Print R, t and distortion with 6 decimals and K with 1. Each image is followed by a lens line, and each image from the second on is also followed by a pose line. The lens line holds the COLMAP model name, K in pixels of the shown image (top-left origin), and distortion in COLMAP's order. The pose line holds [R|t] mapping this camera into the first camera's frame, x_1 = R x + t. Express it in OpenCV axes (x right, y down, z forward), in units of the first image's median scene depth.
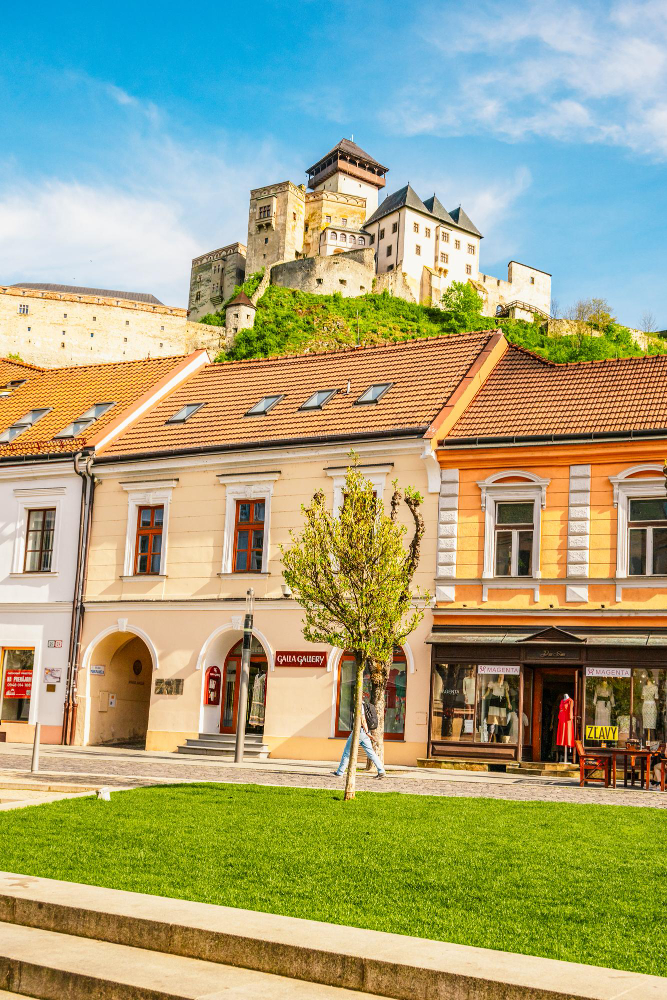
lens RADIAL K [[1127.8, 0, 389.3], [0, 1127.8, 580.6], [0, 0, 1]] dist [0.009007, -0.001585]
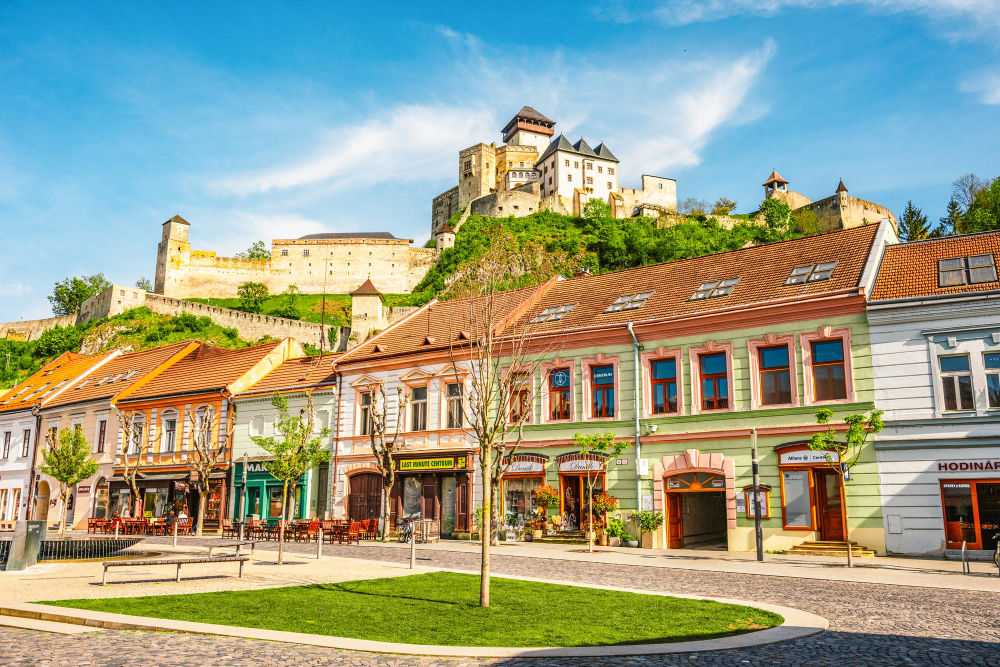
lens RADIAL K [[868.0, 0, 500.0], [0, 868.0, 333.5], [0, 0, 1]] dist [0.007686, -0.002184]
pose [[0.972914, -0.089004, -0.213347, 0.156030], [0.071851, 0.993626, -0.086863, -0.004952], [0.219718, 0.069181, 0.973107, -0.085849]]
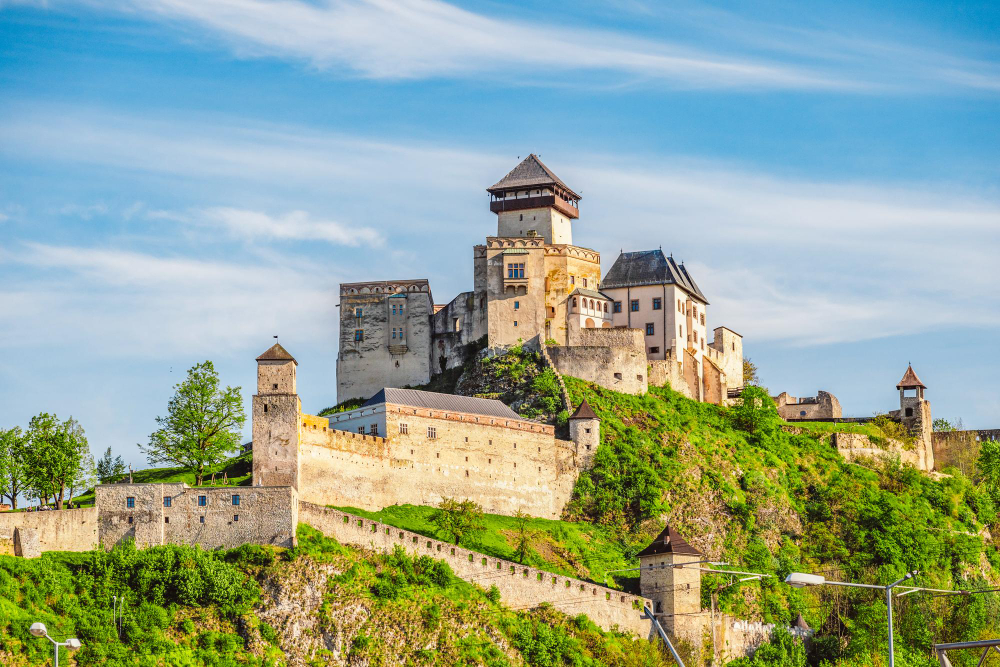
lens RADIAL K [[2986.8, 0, 500.0], [0, 2986.8, 333.5], [0, 0, 1]] dist [-0.001769, 0.677450]
pose [[0.843214, 0.040168, 0.536075, -1.318767], [-0.020853, 0.998898, -0.042047, -0.188249], [-0.537173, 0.024276, 0.843123, -0.868884]]
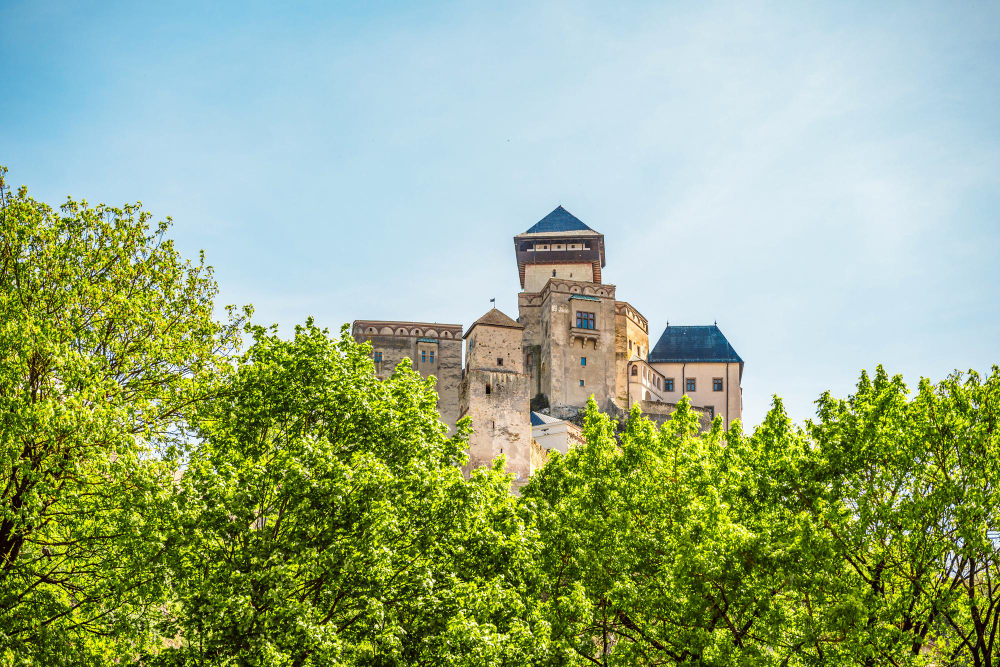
lens RADIAL K [[2384.8, 0, 500.0], [0, 2384.8, 333.5], [0, 0, 1]] dist [-0.034823, -0.099082]
pose [[0.650675, 0.197529, 0.733215, -1.233927], [-0.084162, 0.978385, -0.188891, -0.036480], [-0.754678, 0.061198, 0.653235, 0.079821]]
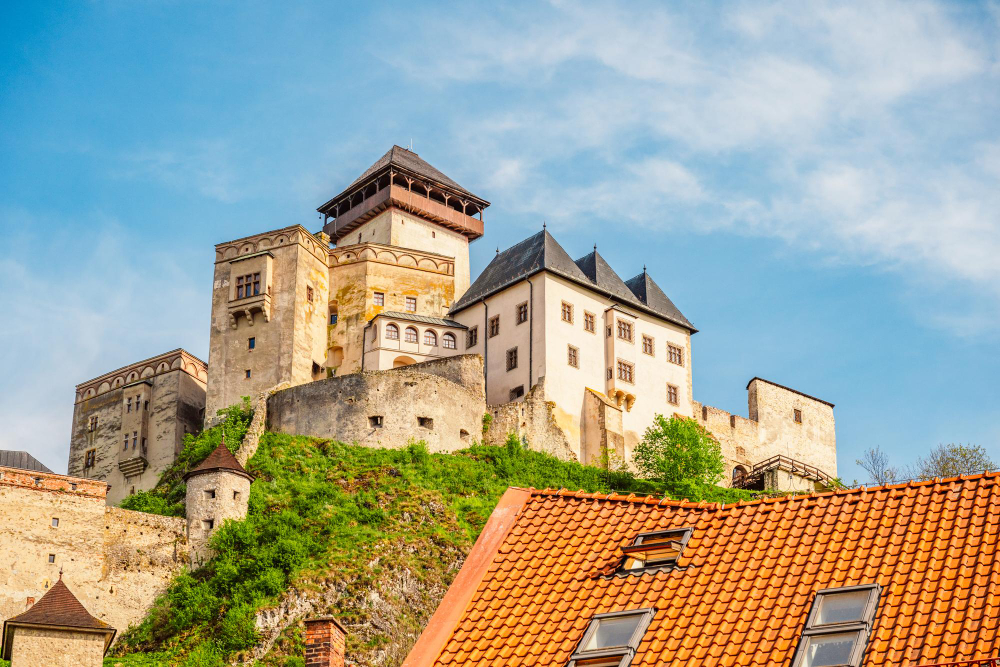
lens RADIAL K [[2384.8, 0, 500.0], [0, 2384.8, 333.5], [0, 0, 1]] dist [-0.034823, -0.099082]
pose [[0.997316, -0.012561, 0.072134, -0.077567], [0.033675, 0.953486, -0.299550, 0.000835], [-0.065016, 0.301175, 0.951350, 0.032607]]
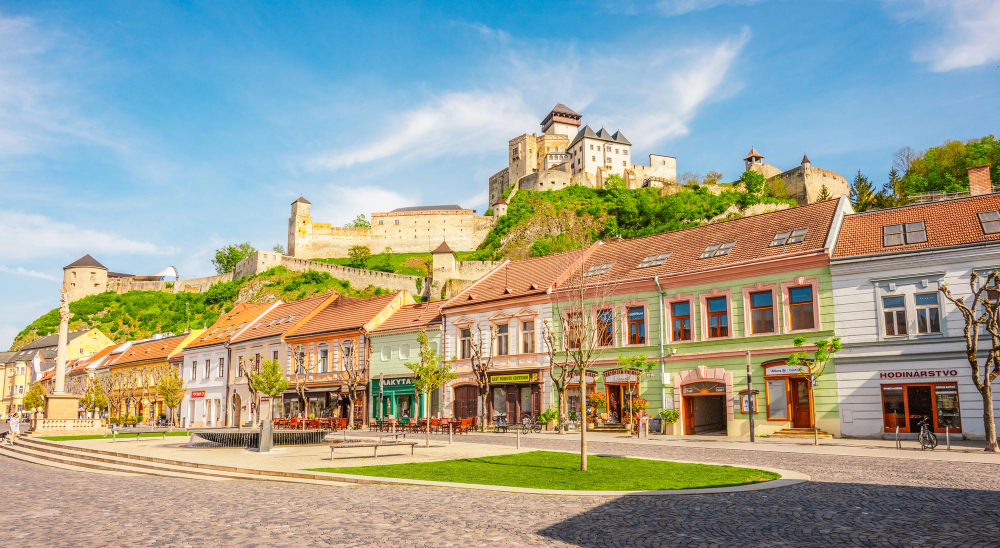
lens RADIAL K [[654.2, 0, 505.0], [0, 654.2, 333.8], [0, 0, 1]] dist [-0.009224, -0.000345]
pose [[0.958244, -0.088720, -0.271839, 0.152757], [0.090196, 0.995899, -0.007087, -0.006561], [0.271353, -0.017728, 0.962317, -0.096964]]
